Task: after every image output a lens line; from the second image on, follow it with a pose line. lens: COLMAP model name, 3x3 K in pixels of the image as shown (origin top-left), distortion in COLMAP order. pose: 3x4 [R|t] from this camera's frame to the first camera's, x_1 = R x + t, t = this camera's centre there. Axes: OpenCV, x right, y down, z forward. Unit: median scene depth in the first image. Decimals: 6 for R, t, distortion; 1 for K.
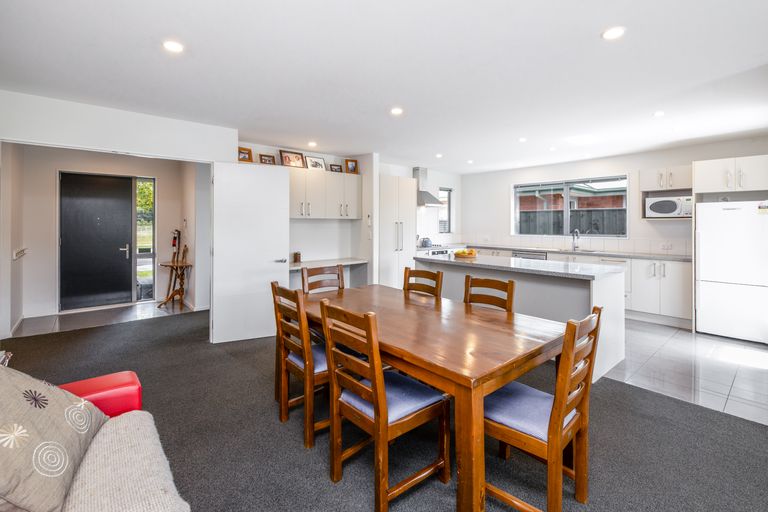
lens RADIAL K [[344.2, 0, 386.6], [0, 344.2, 223.6], [0, 0, 1]] dist [-0.008240, 0.000232]
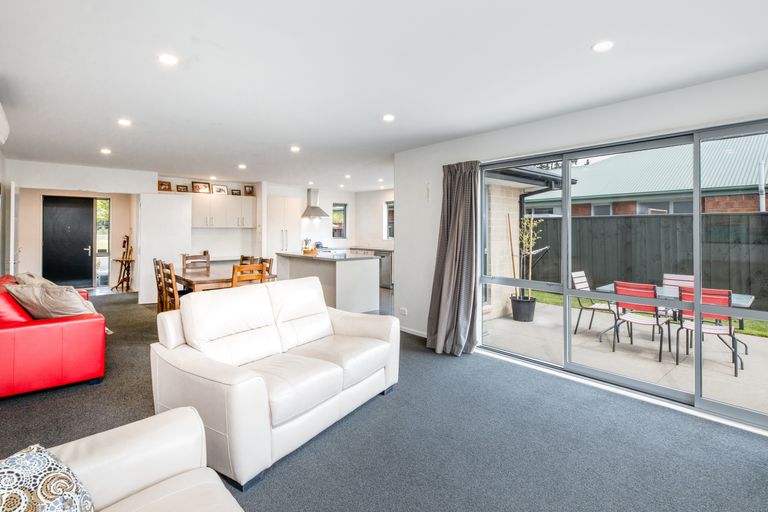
lens RADIAL K [[381.1, 0, 385.0], [0, 381.1, 231.1], [0, 0, 1]] dist [0.000852, -0.000345]
pose [[0.999997, -0.000245, 0.002399, 0.460697], [0.000246, 1.000000, -0.000605, 0.001347], [-0.002399, 0.000606, 0.999997, -0.578134]]
